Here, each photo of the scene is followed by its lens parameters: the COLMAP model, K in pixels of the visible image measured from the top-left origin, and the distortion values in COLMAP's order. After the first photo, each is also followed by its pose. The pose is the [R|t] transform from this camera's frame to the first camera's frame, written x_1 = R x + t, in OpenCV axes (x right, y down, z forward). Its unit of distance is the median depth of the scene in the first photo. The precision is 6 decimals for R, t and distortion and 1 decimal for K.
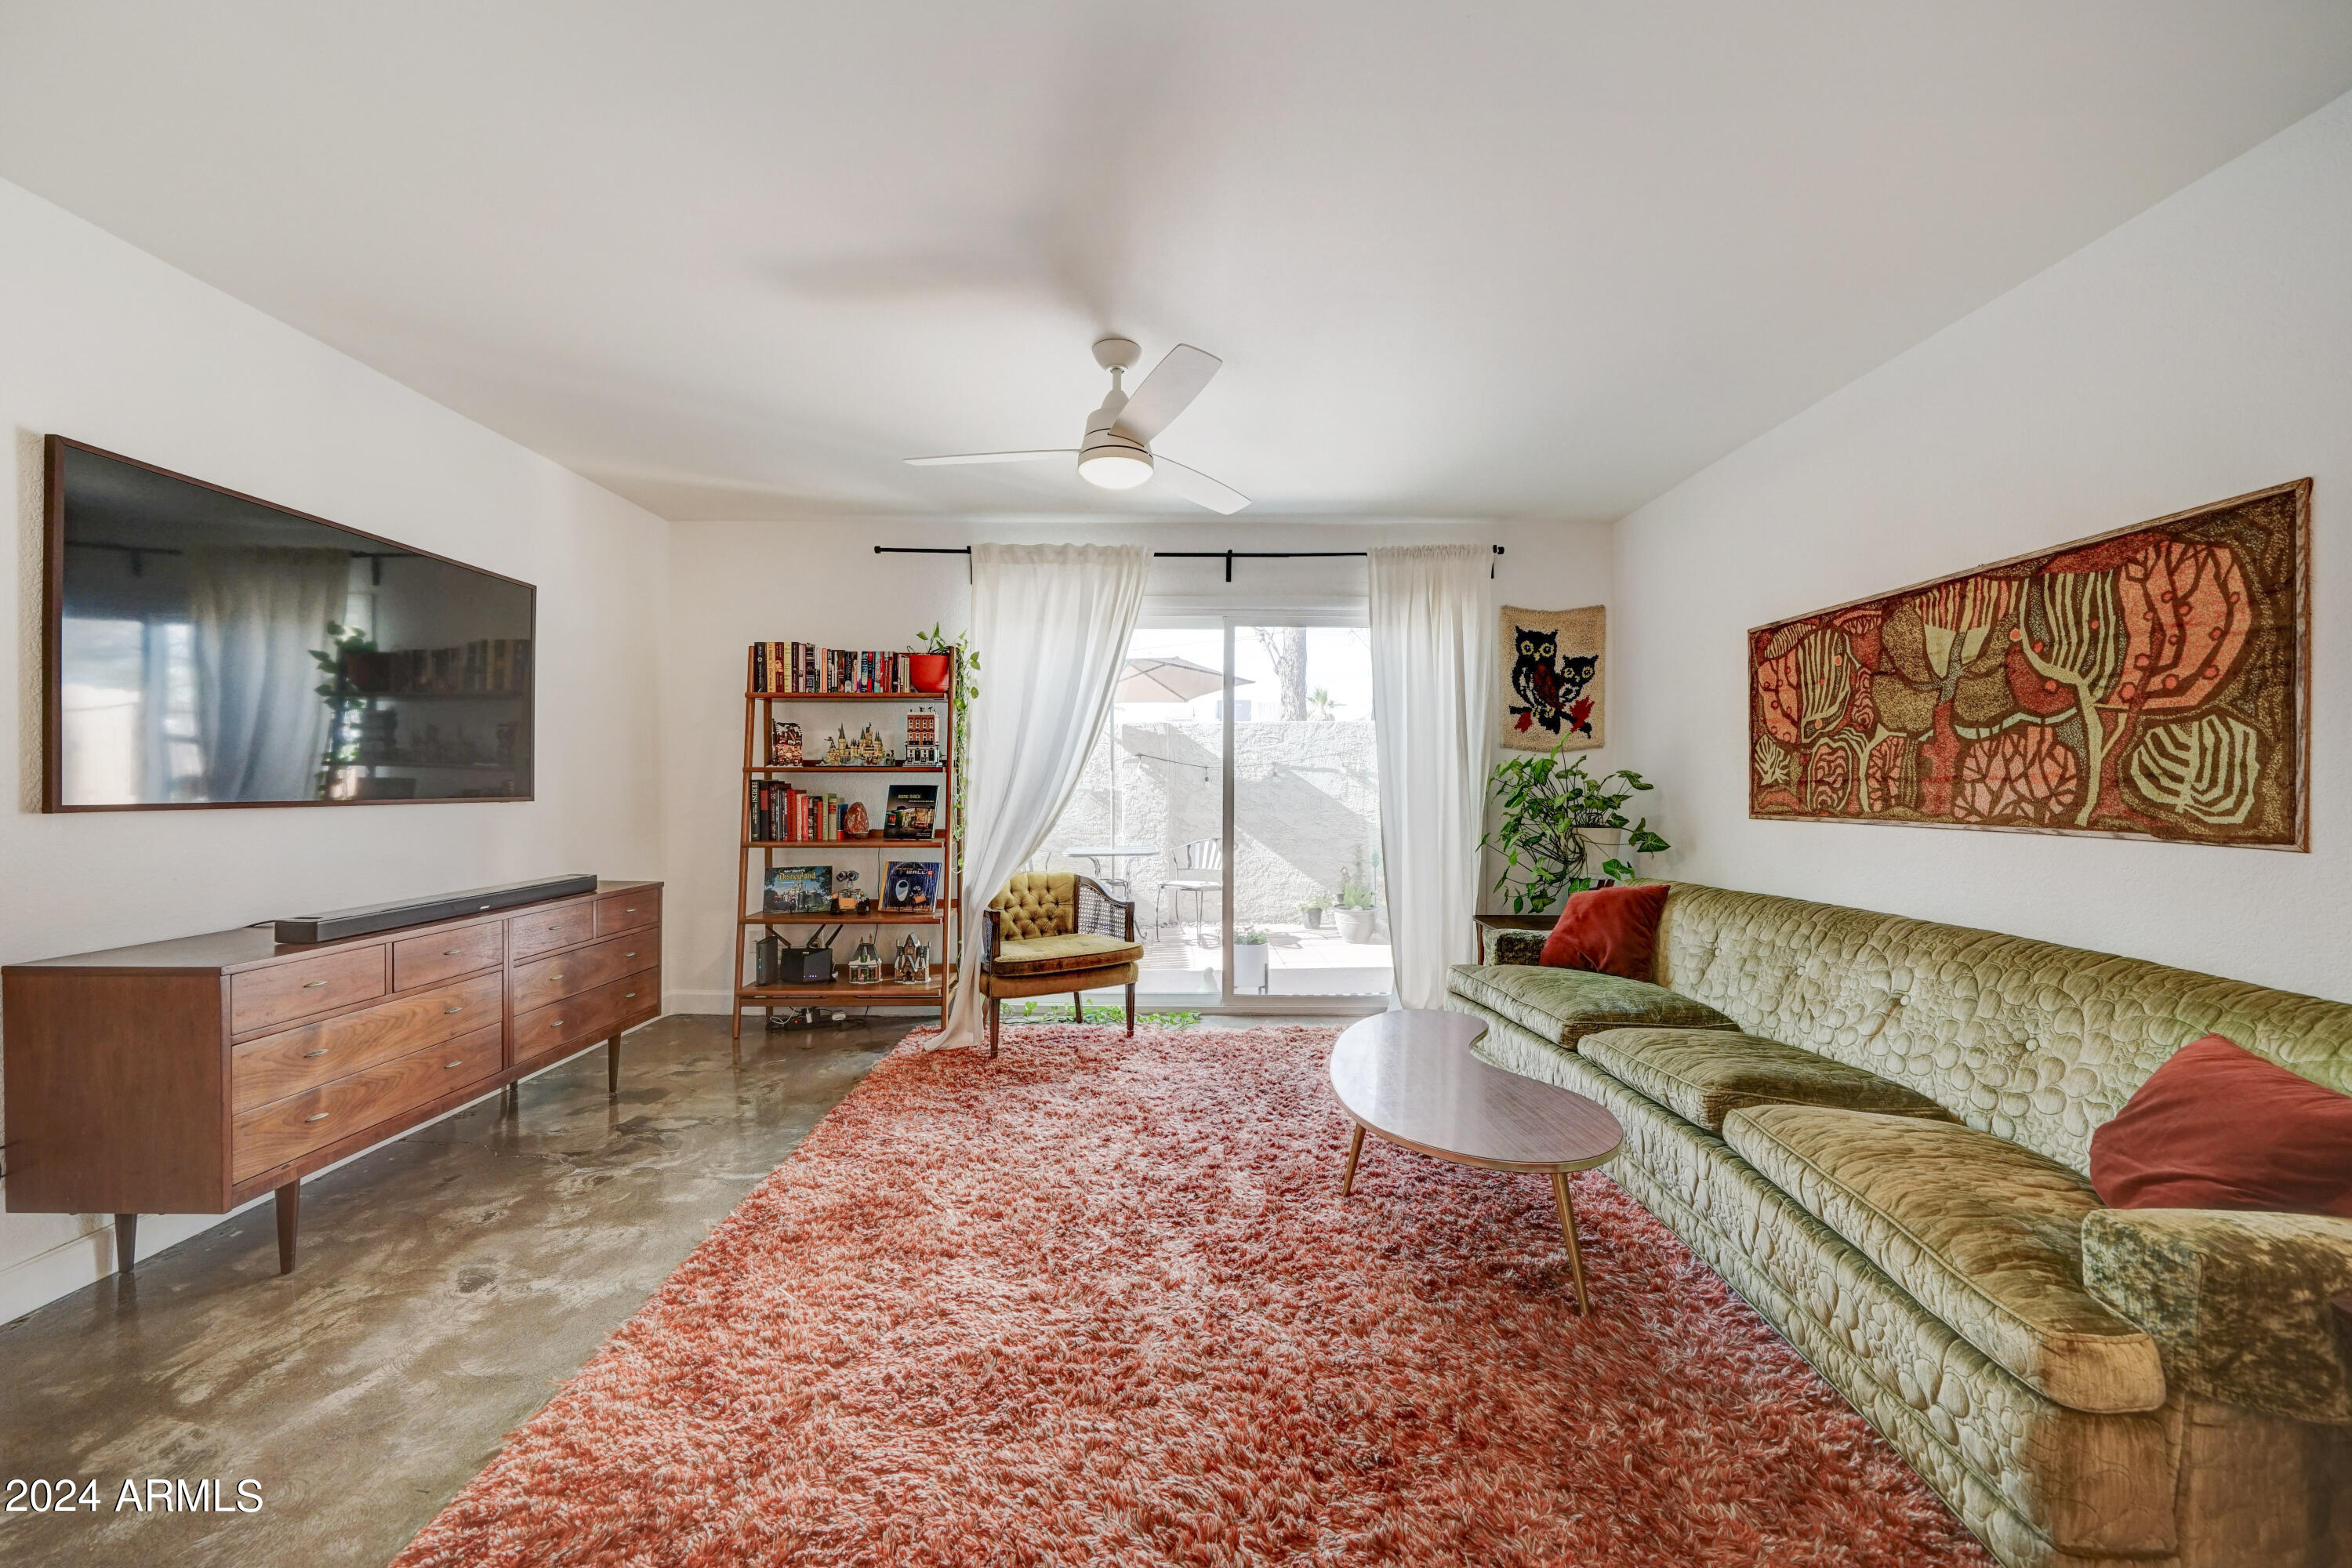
lens RADIAL K [[887.0, 0, 1167.5], [0, 887.0, 786.9], [0, 0, 1]] dist [-0.000767, 0.000038]
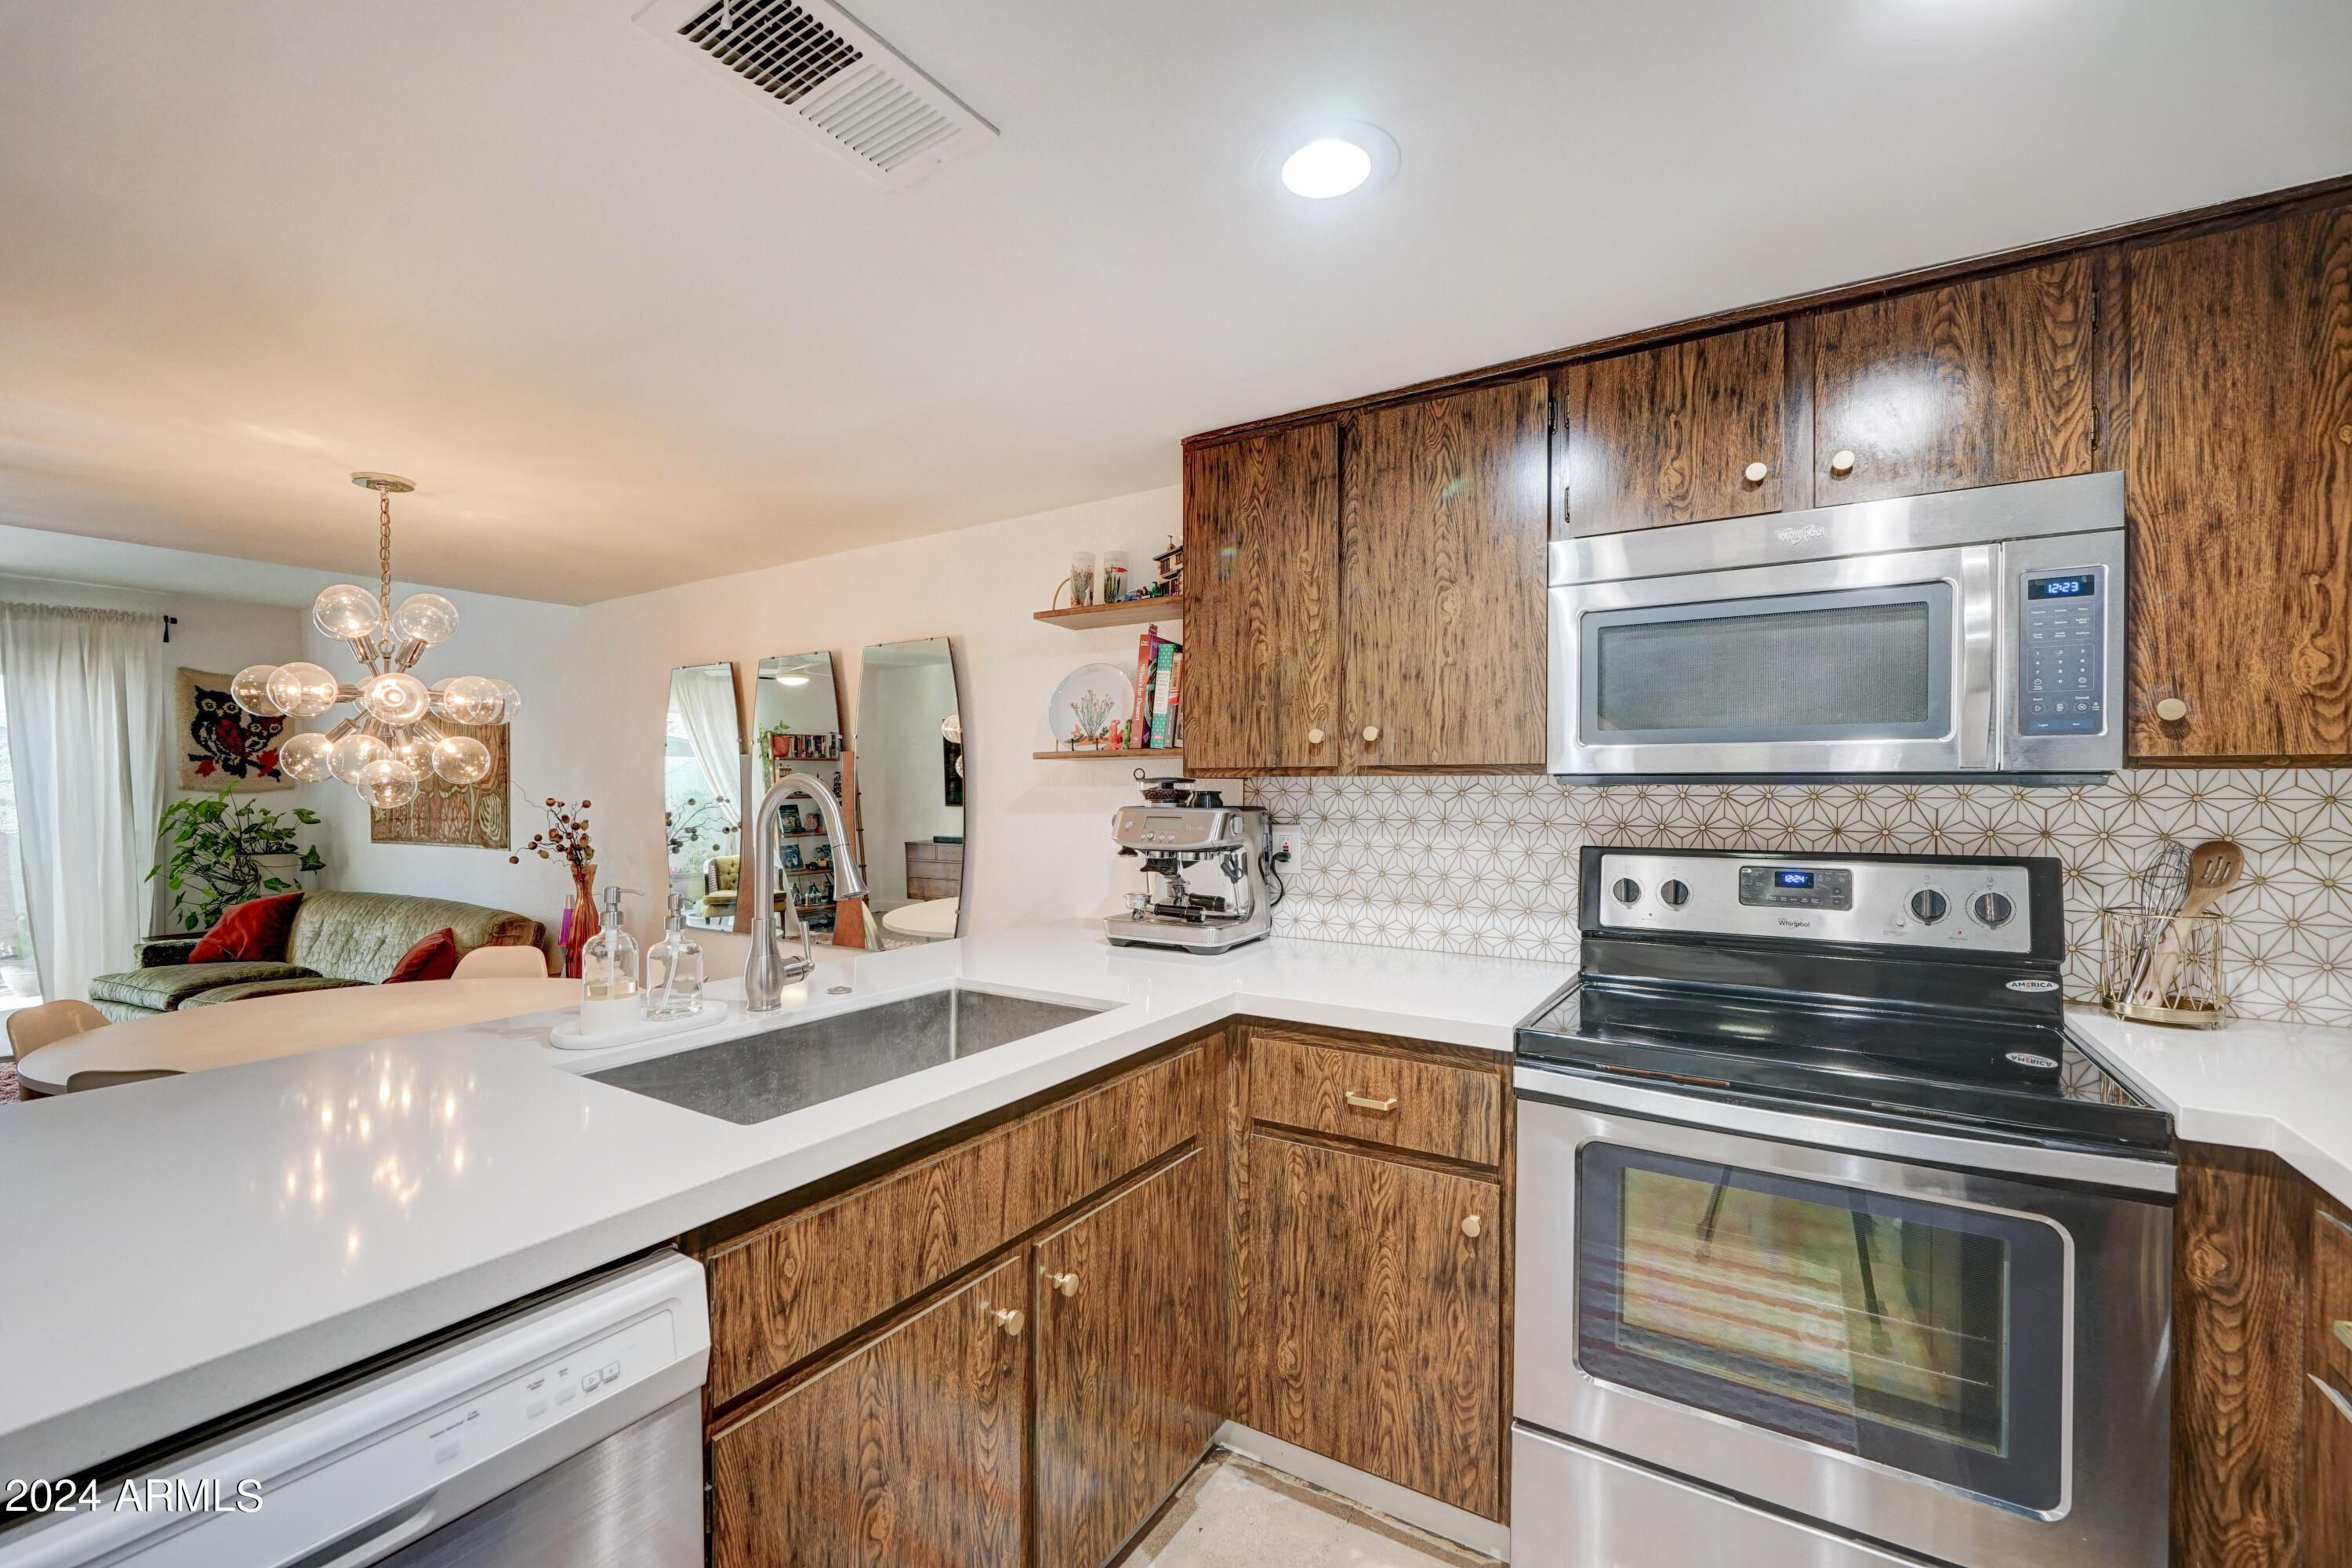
lens RADIAL K [[981.3, 0, 1168.0], [0, 981.3, 802.0], [0, 0, 1]] dist [-0.001384, -0.000369]
pose [[0.536535, -0.011896, 0.843794, -0.012428], [0.009205, 0.999924, 0.008244, -0.029699], [-0.843828, 0.003344, 0.536603, -0.860810]]
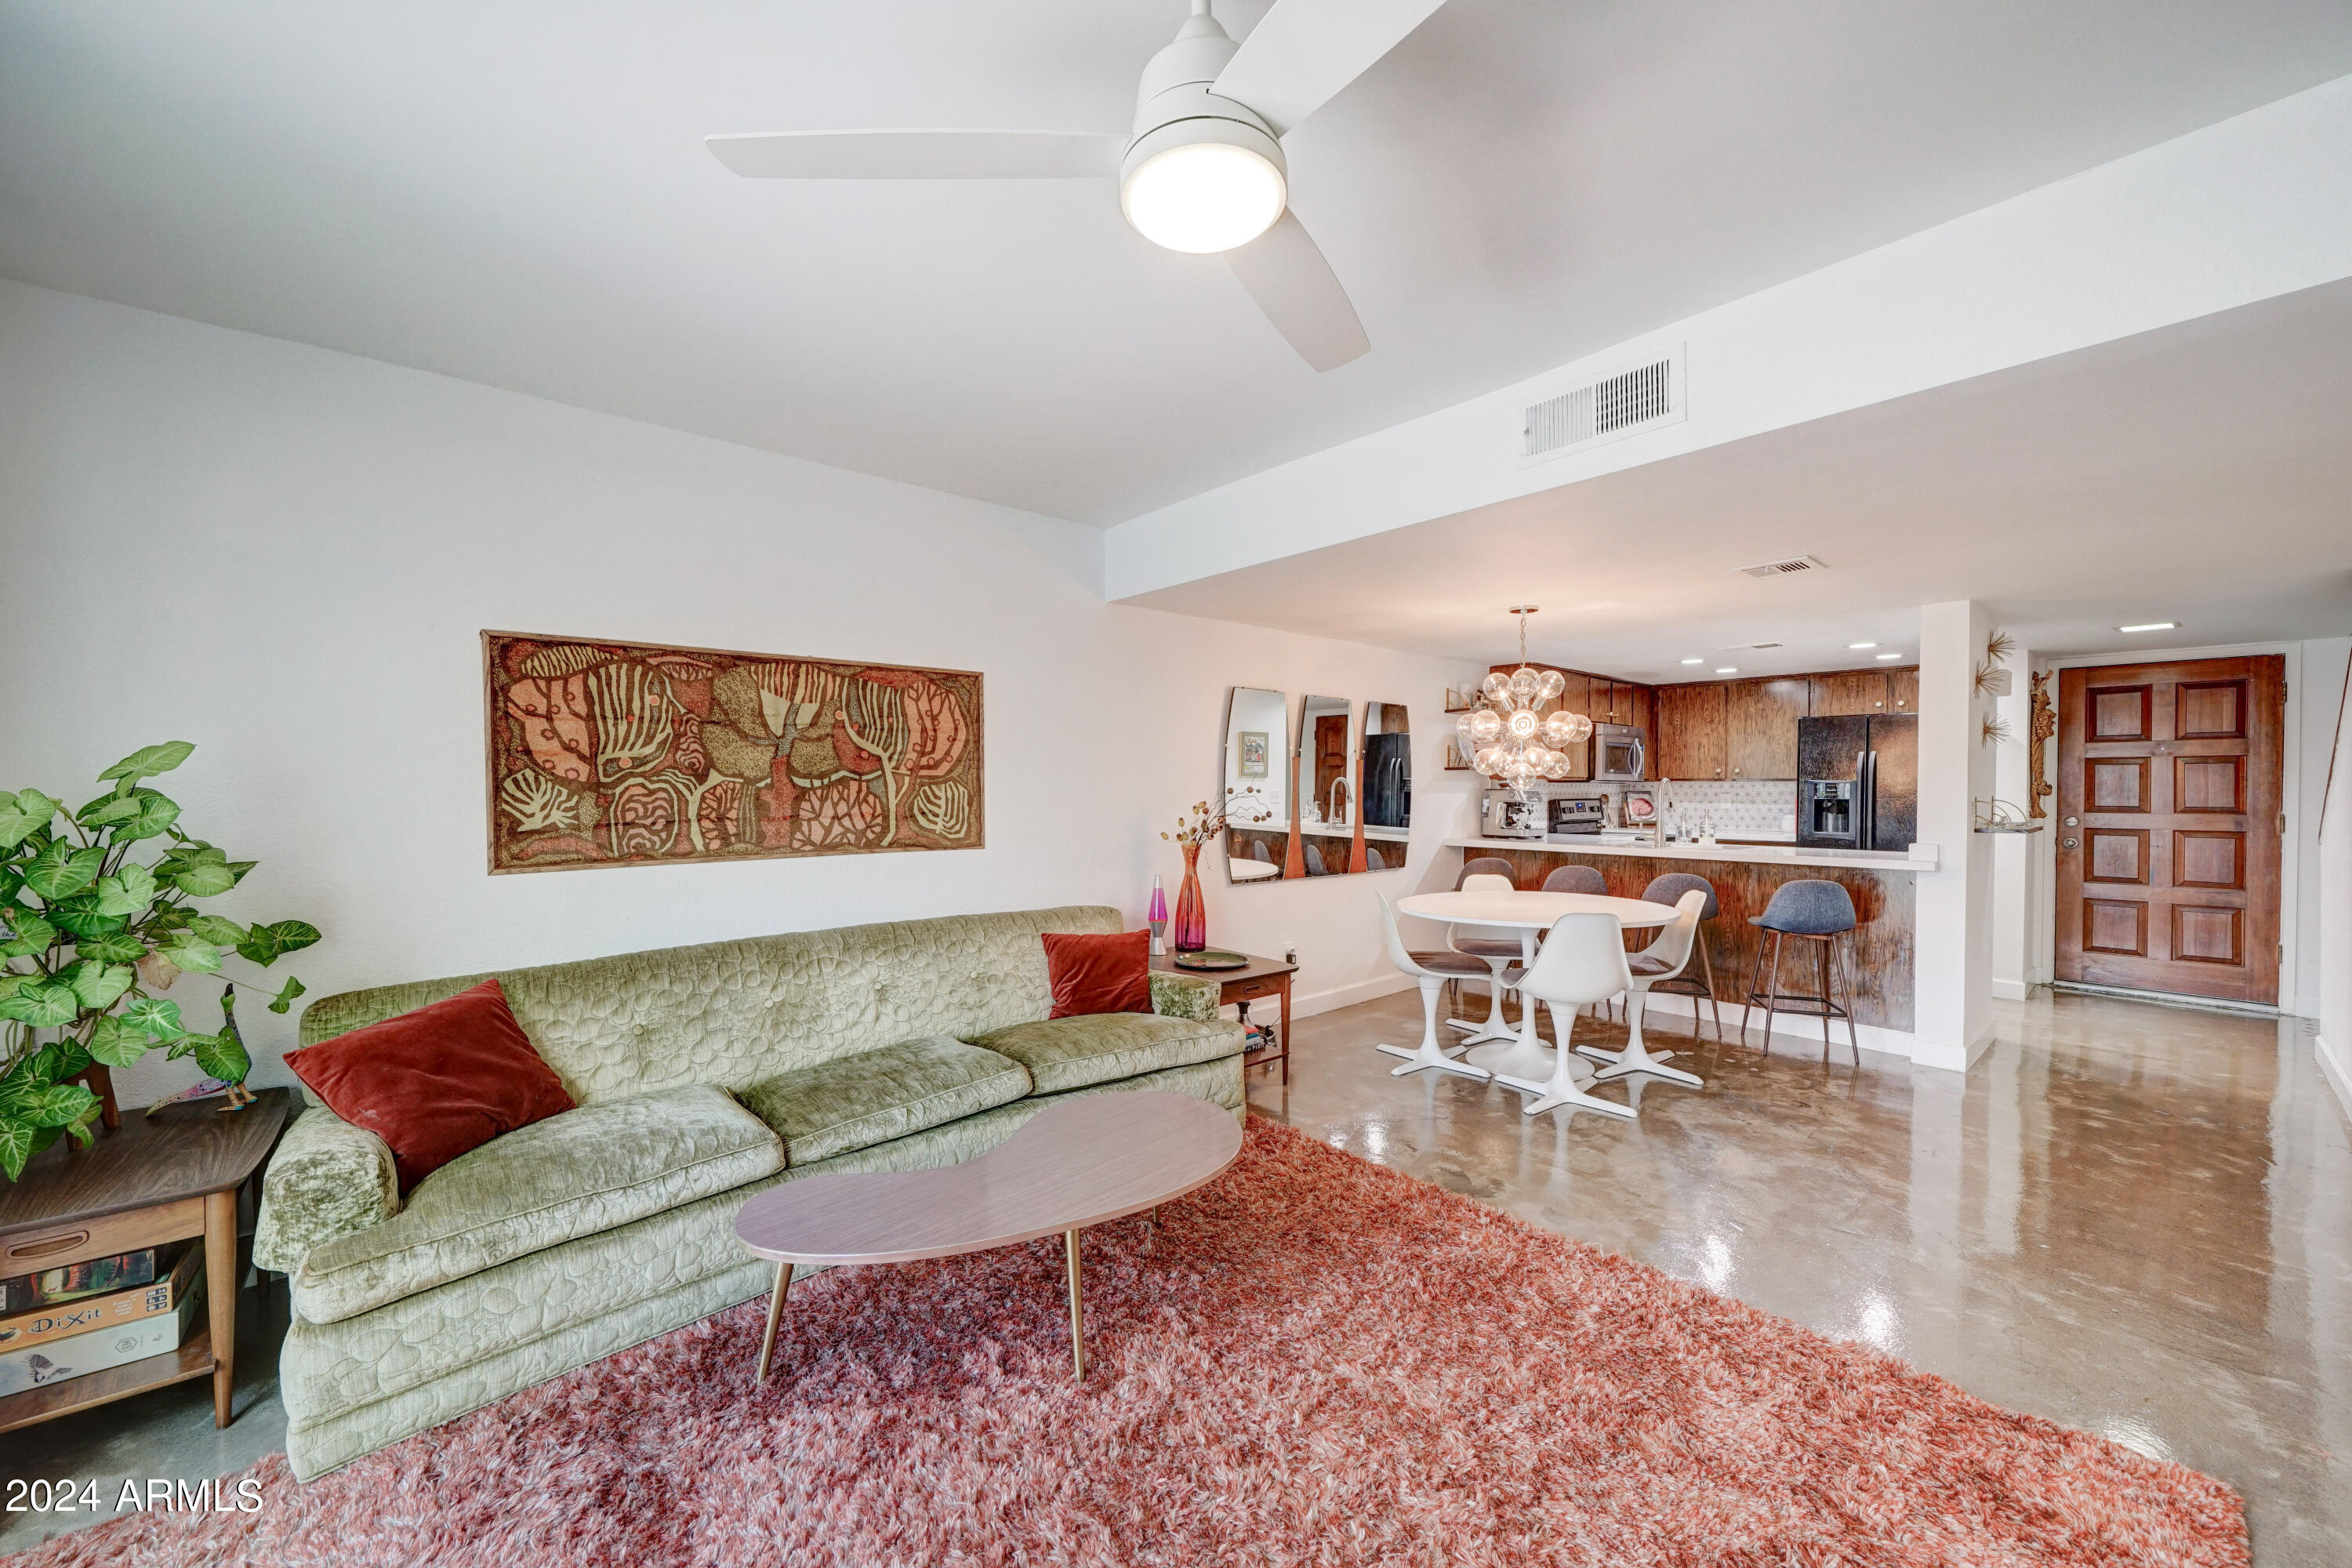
lens RADIAL K [[887.0, 0, 1158.2], [0, 887.0, 792.8], [0, 0, 1]] dist [-0.000767, 0.000038]
pose [[-0.647900, -0.010654, 0.761651, -0.261005], [0.001448, 0.999883, 0.015218, -0.039675], [-0.761724, 0.010962, -0.647809, 0.885770]]
